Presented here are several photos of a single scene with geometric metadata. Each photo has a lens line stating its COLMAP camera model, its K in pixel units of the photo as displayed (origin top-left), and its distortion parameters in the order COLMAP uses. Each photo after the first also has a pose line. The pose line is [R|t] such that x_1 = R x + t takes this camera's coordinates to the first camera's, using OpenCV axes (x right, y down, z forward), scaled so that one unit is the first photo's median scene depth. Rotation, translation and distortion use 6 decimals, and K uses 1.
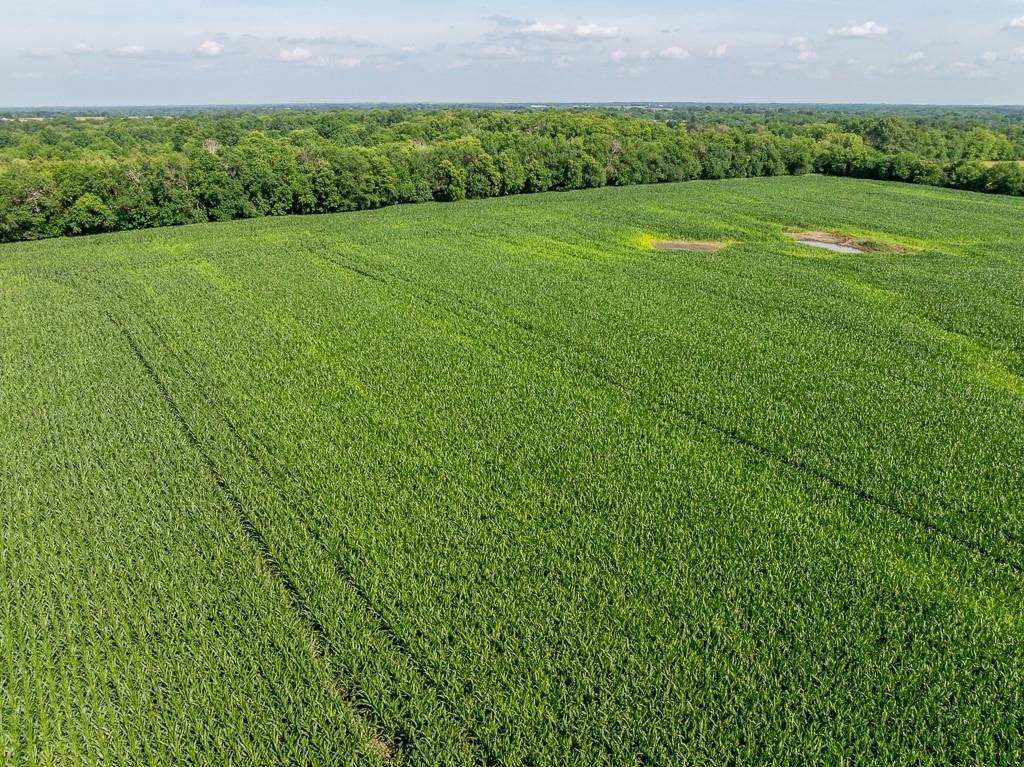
lens RADIAL K [[724.8, 0, 515.8], [0, 724.8, 373.6], [0, 0, 1]] dist [-0.053564, 0.023501]
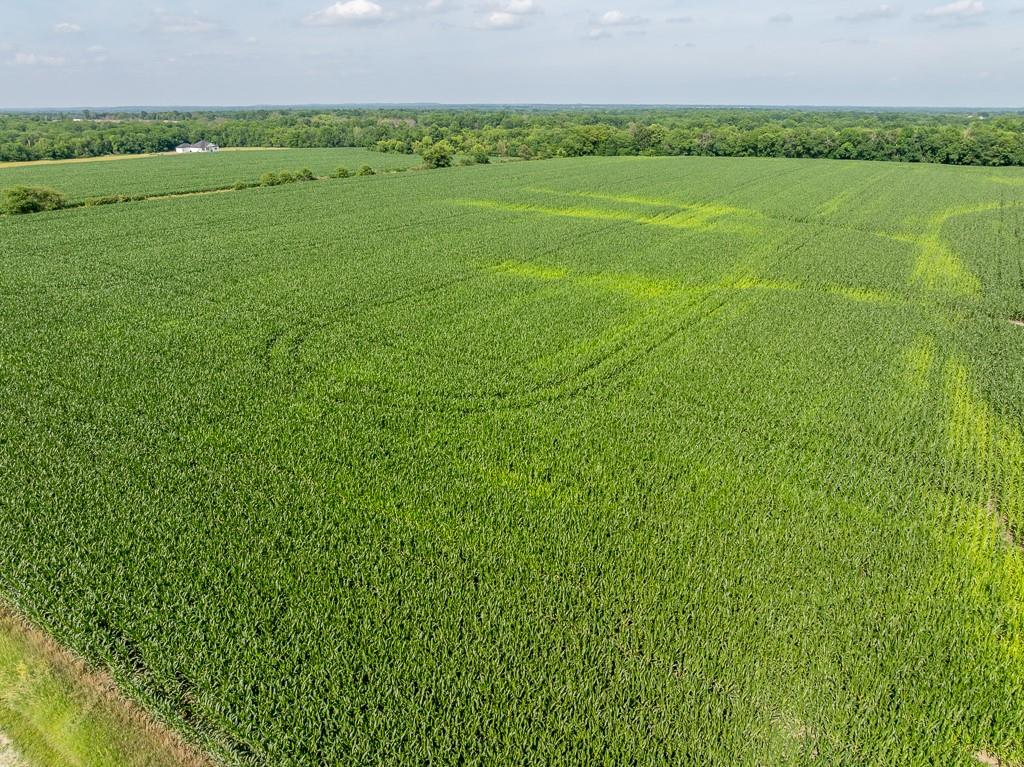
lens RADIAL K [[724.8, 0, 515.8], [0, 724.8, 373.6], [0, 0, 1]] dist [-0.053564, 0.023501]
pose [[0.373840, 0.323223, -0.869350, 1.060810], [-0.324045, 0.923762, 0.204107, 0.269041], [0.869045, 0.205405, 0.450078, -0.701320]]
